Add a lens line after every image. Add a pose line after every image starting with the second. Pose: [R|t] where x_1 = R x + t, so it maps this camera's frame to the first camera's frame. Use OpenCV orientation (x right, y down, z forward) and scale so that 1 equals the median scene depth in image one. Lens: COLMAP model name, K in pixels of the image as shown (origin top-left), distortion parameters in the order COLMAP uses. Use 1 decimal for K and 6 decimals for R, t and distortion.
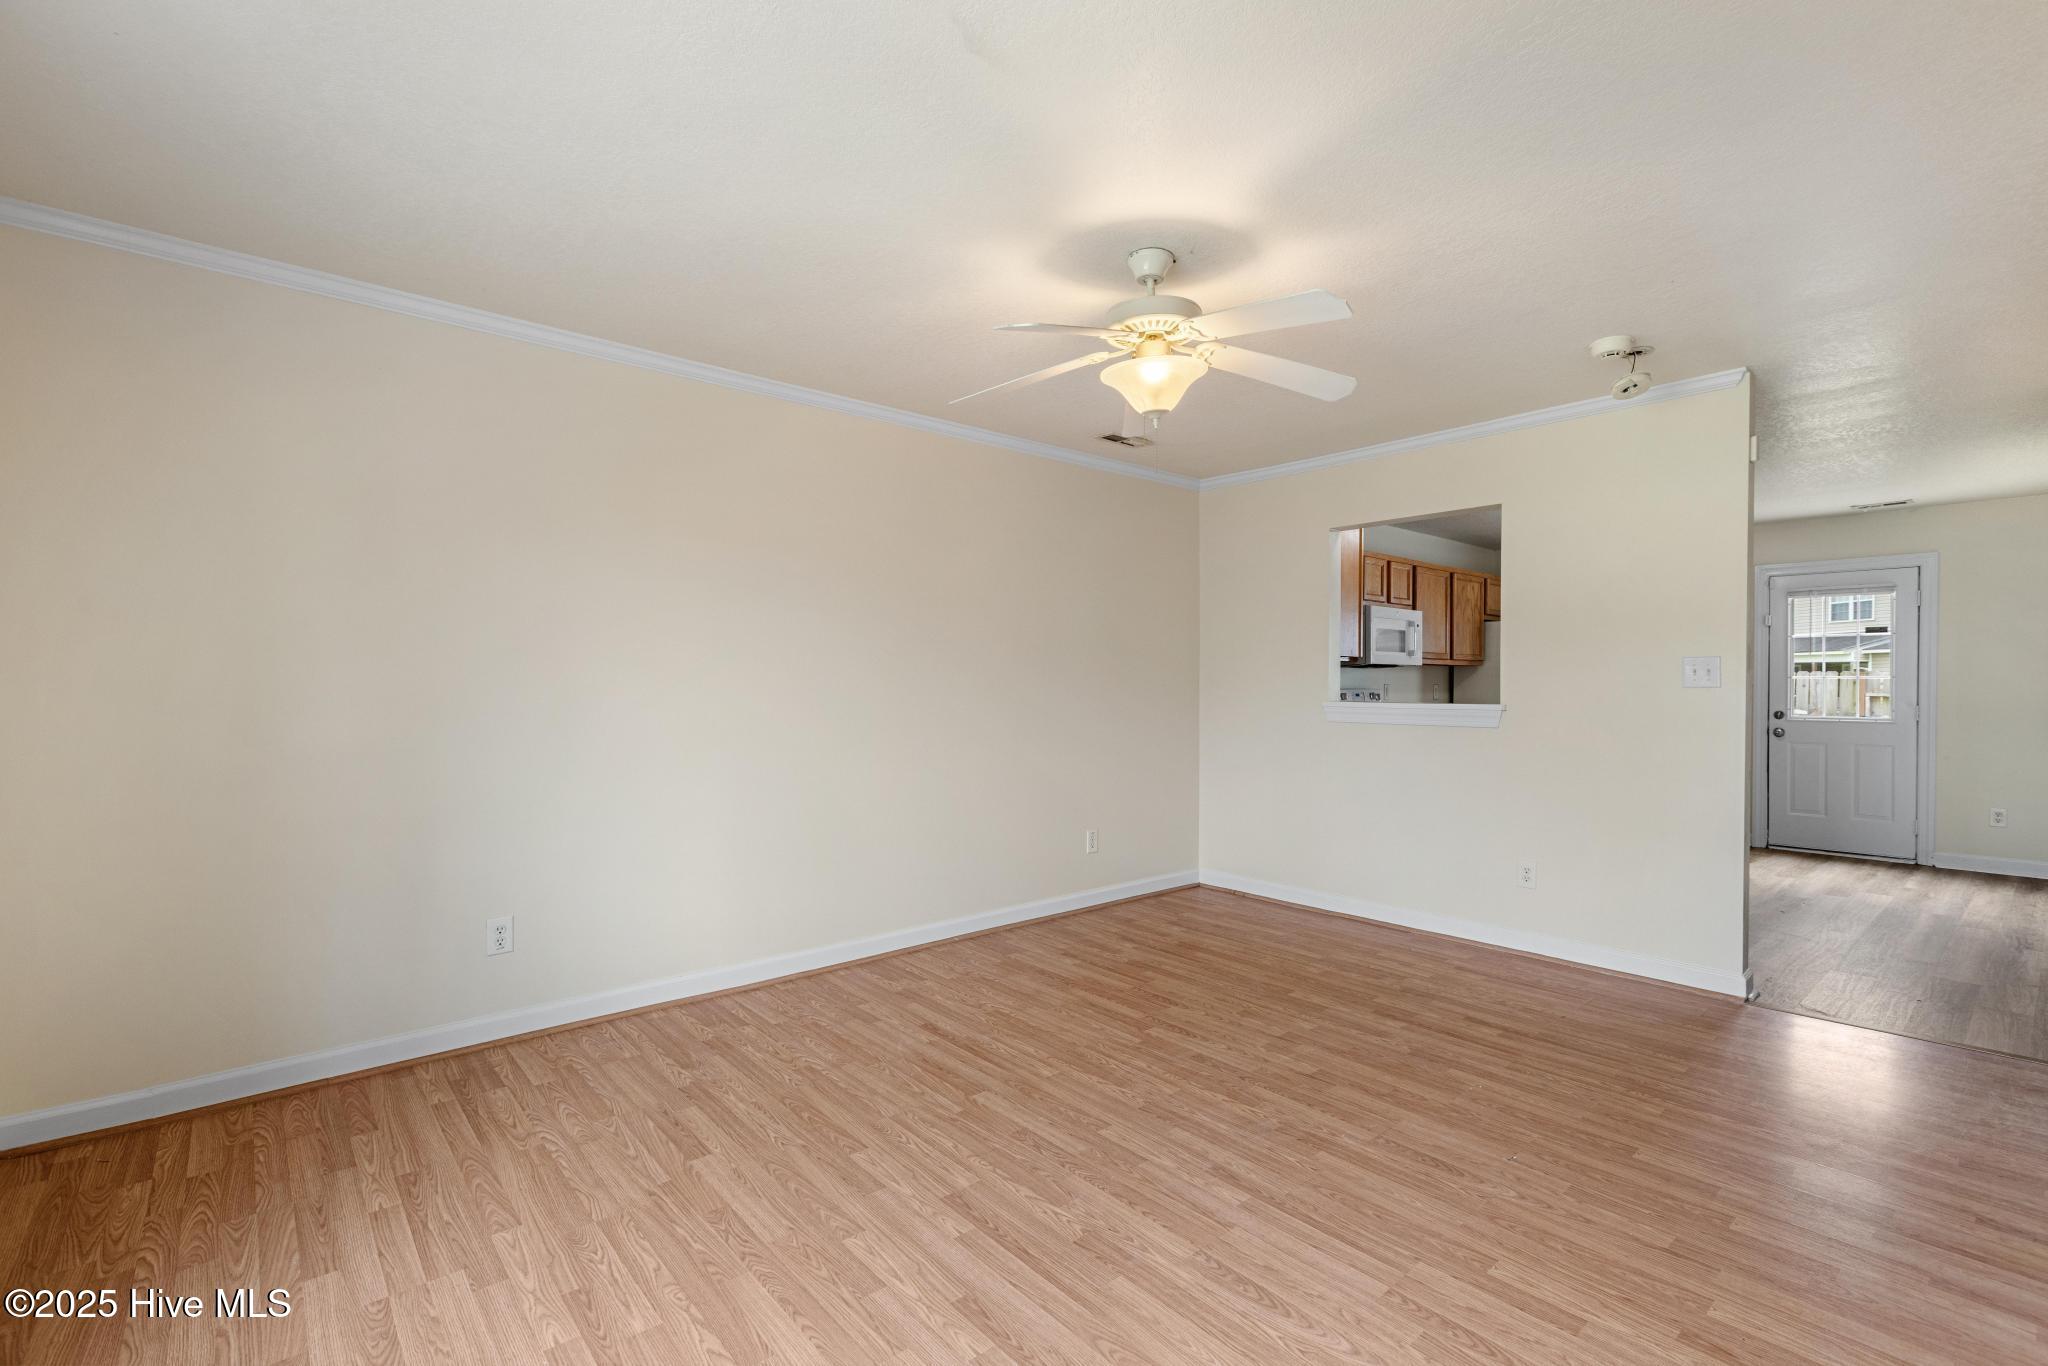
lens RADIAL K [[927.2, 0, 1014.3], [0, 927.2, 677.9], [0, 0, 1]] dist [0.003943, -0.000104]
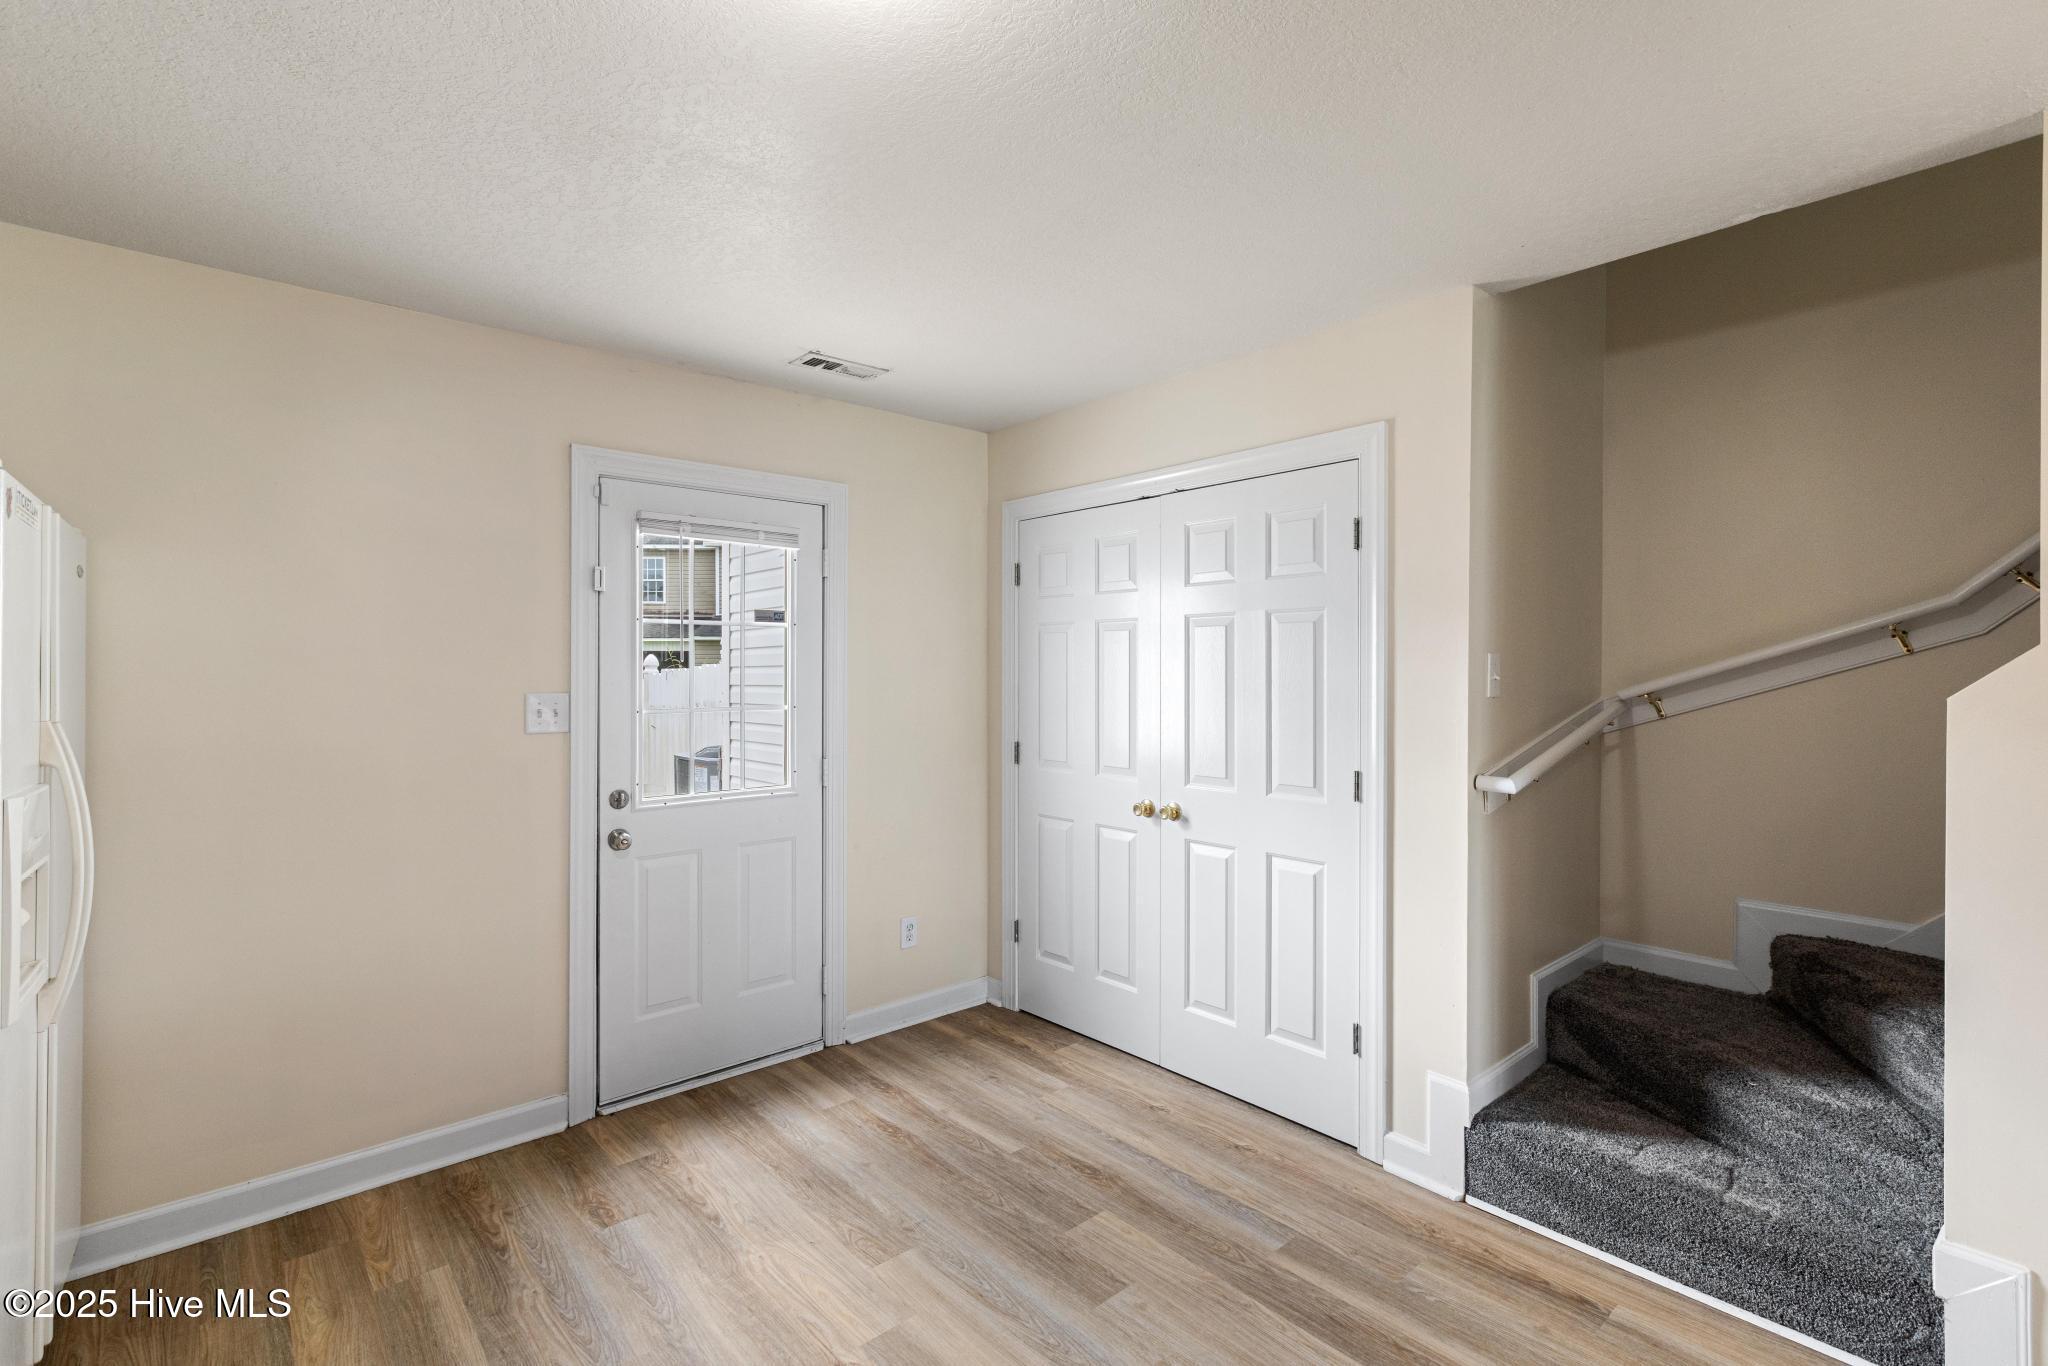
lens RADIAL K [[927.2, 0, 1014.3], [0, 927.2, 677.9], [0, 0, 1]] dist [0.003943, -0.000104]
pose [[-0.004024, -0.009988, 0.999942, 0.840722], [-0.003676, 0.999944, 0.009973, -0.046225], [-0.999985, -0.003636, -0.004061, 1.761571]]
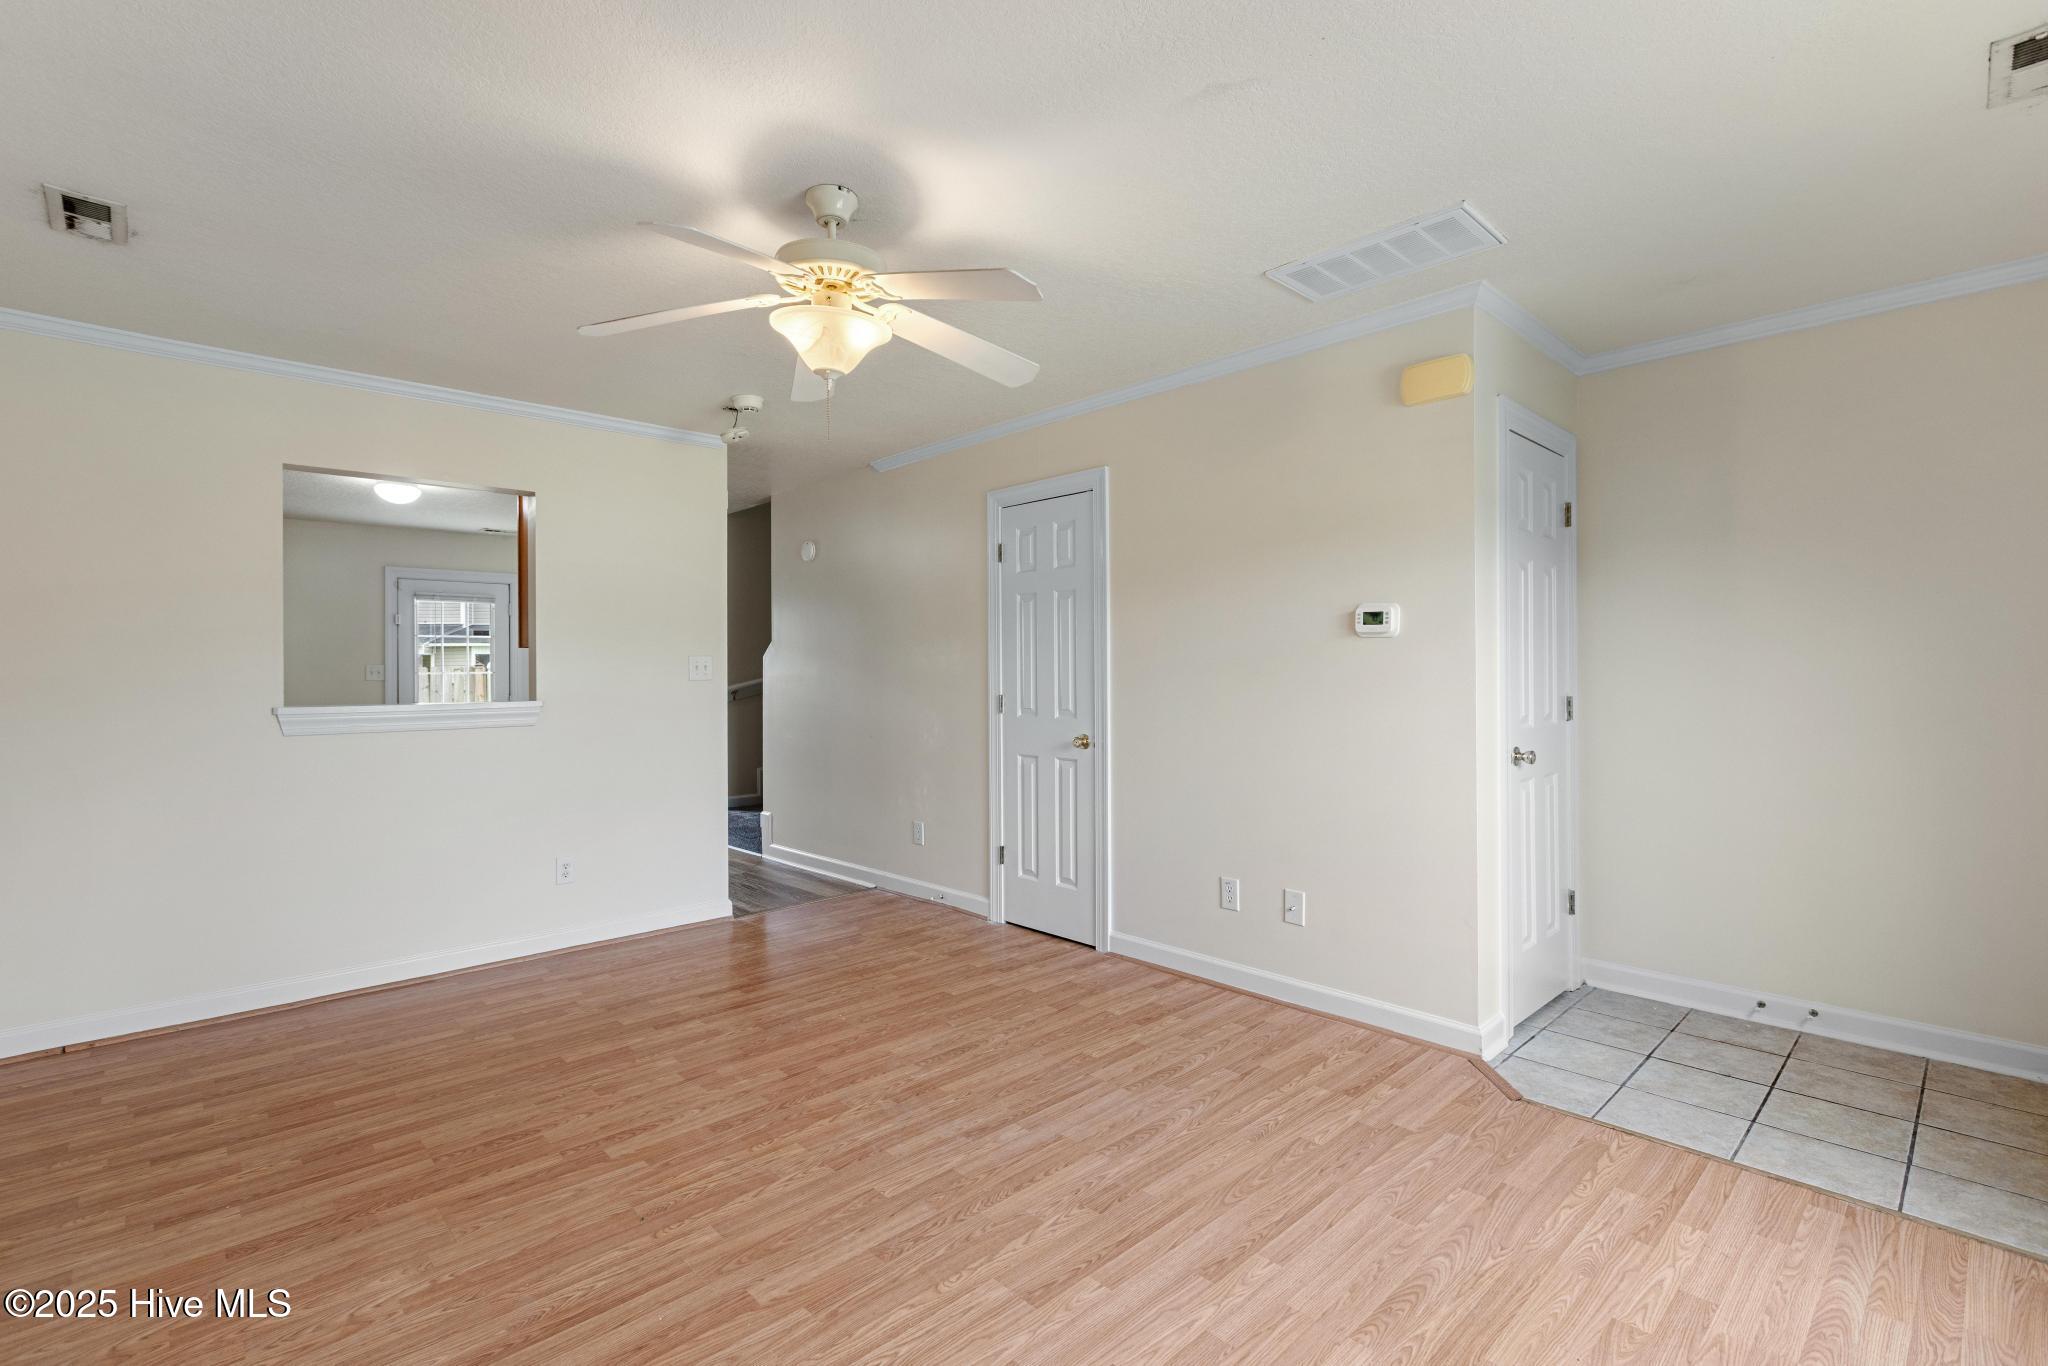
lens RADIAL K [[931.1, 0, 1039.8], [0, 931.1, 707.4], [0, 0, 1]] dist [-0.000492, -0.001224]
pose [[-0.064887, -0.038207, 0.997161, -0.625364], [0.005278, 0.999240, 0.038630, 0.001770], [-0.997879, 0.007769, -0.064636, 0.747281]]
